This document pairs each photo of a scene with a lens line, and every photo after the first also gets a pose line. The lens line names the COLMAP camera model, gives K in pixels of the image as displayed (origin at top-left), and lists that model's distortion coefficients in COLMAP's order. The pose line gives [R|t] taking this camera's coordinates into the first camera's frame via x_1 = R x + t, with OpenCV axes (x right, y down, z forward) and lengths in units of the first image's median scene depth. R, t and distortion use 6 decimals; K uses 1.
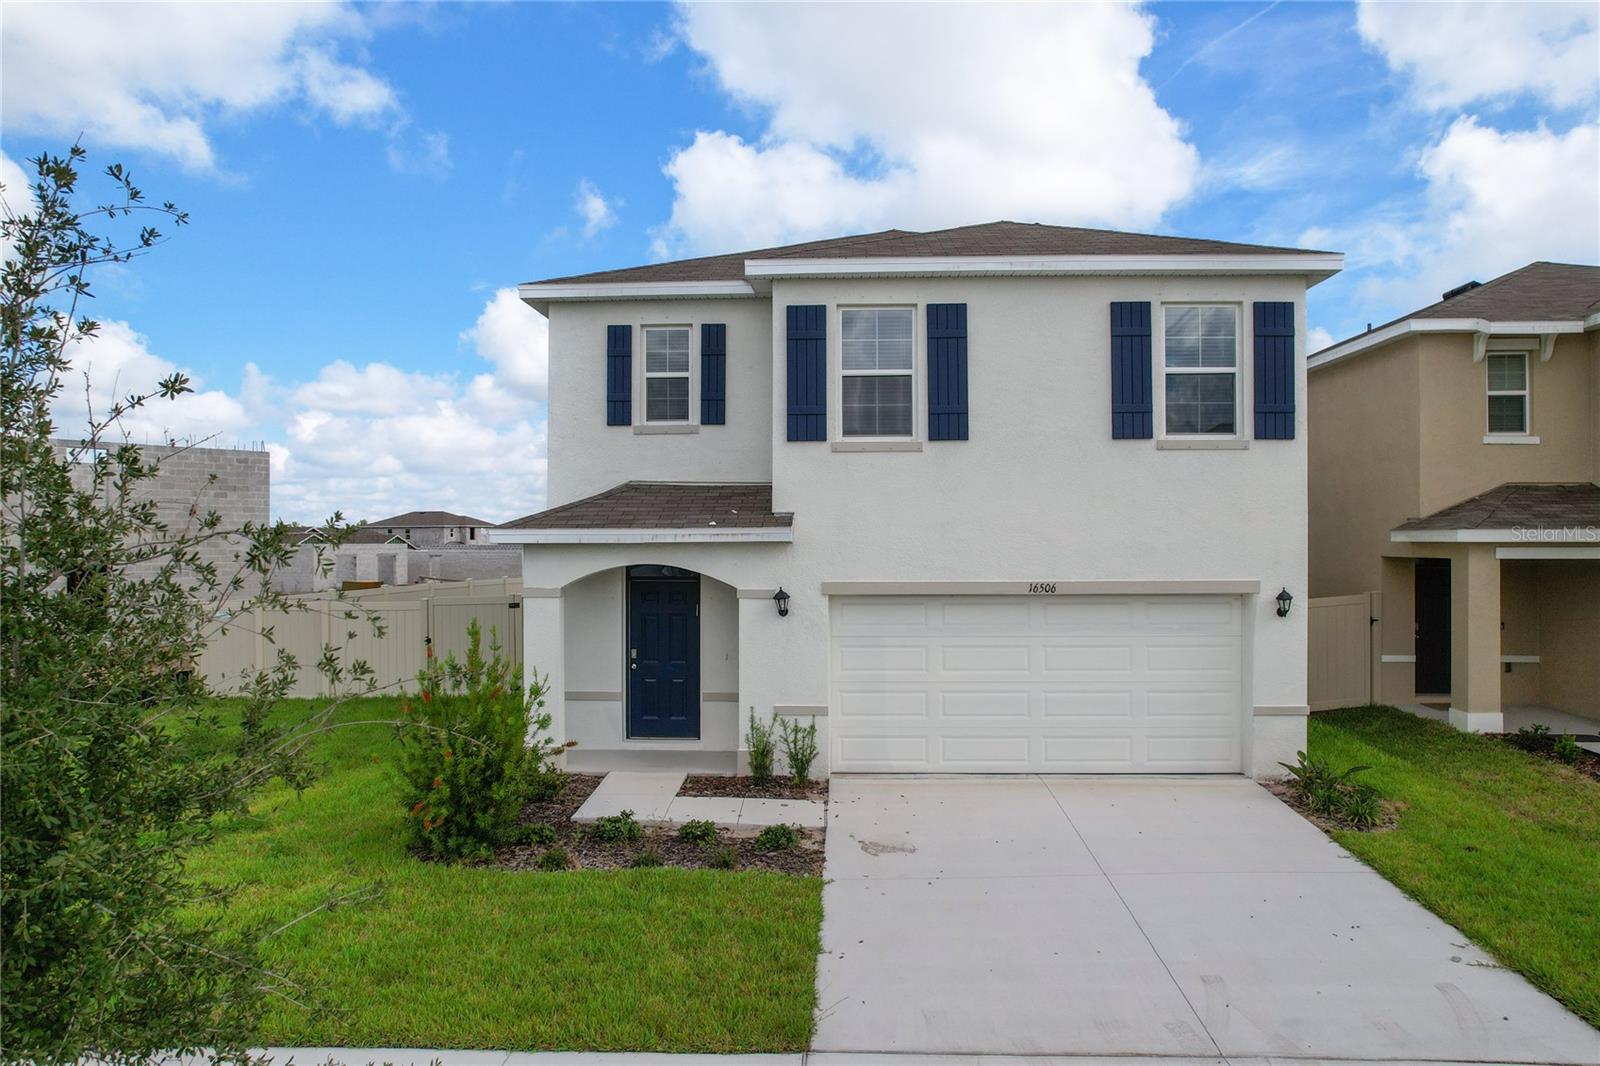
lens RADIAL K [[1028.7, 0, 798.1], [0, 1028.7, 532.3], [0, 0, 1]] dist [-0.004139, 0.005074]
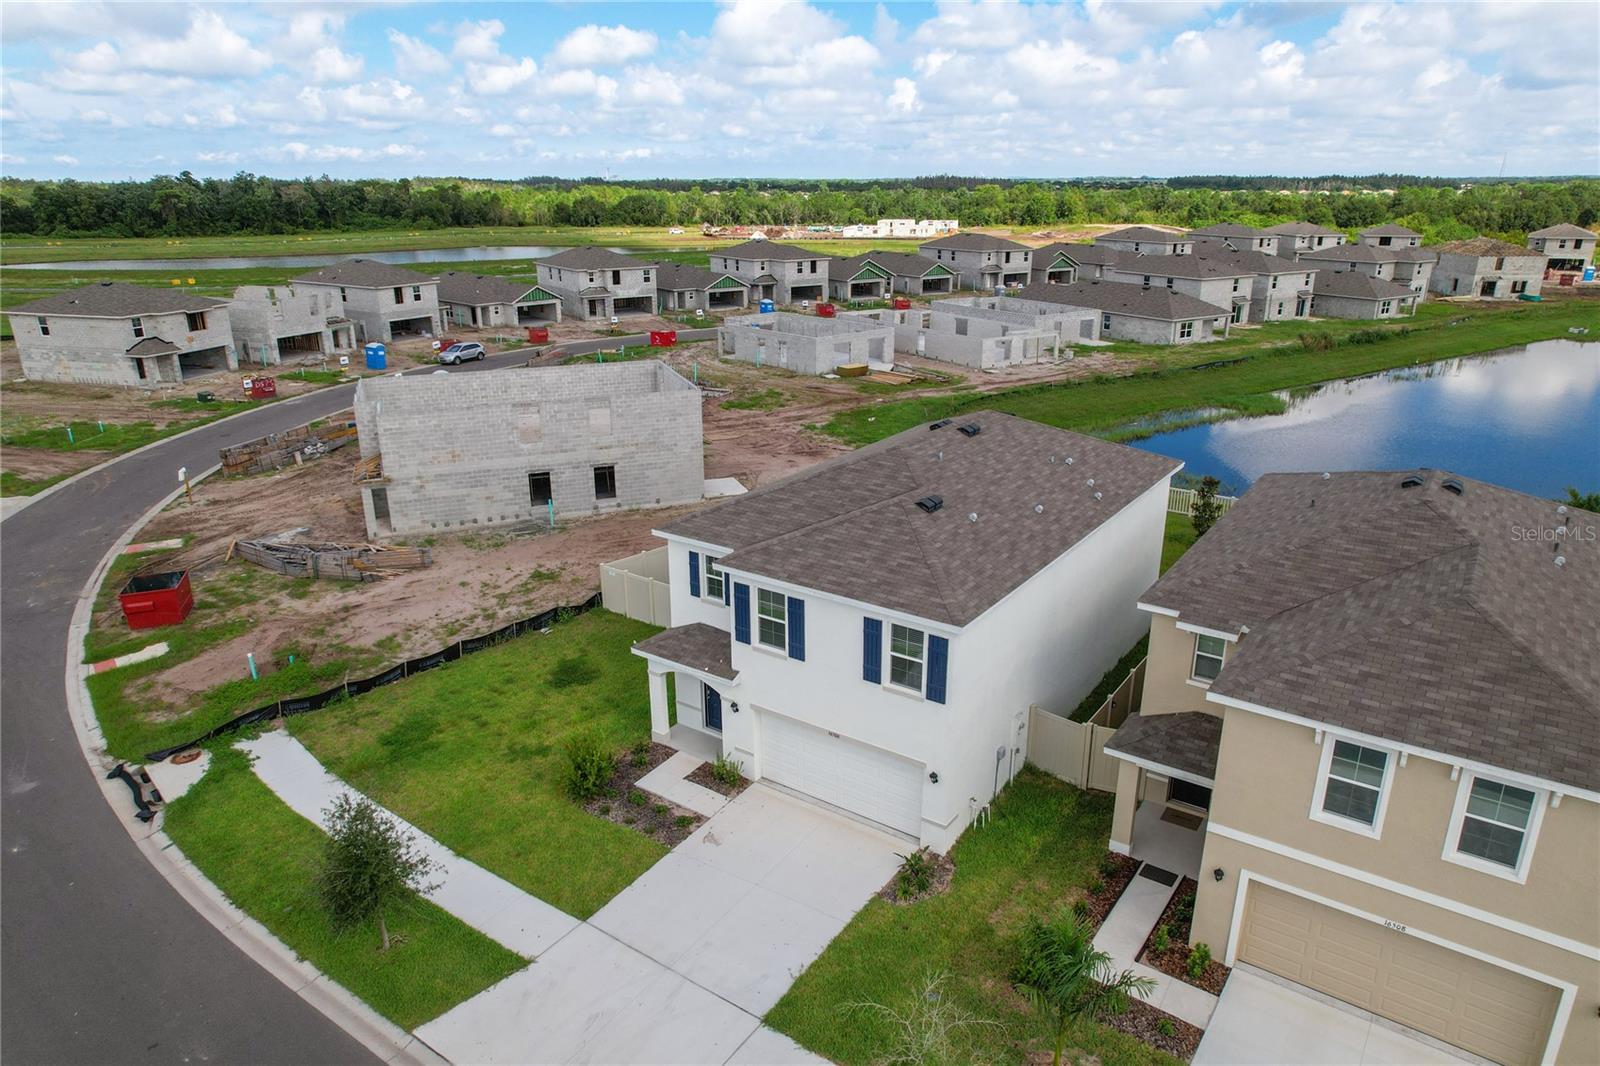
lens RADIAL K [[1028.7, 0, 801.4], [0, 1028.7, 528.4], [0, 0, 1]] dist [-0.004139, 0.005074]
pose [[0.842341, 0.169773, -0.511506, 1.140174], [0.011922, 0.942986, 0.332618, -1.001504], [0.538813, -0.286276, 0.792292, -0.533143]]
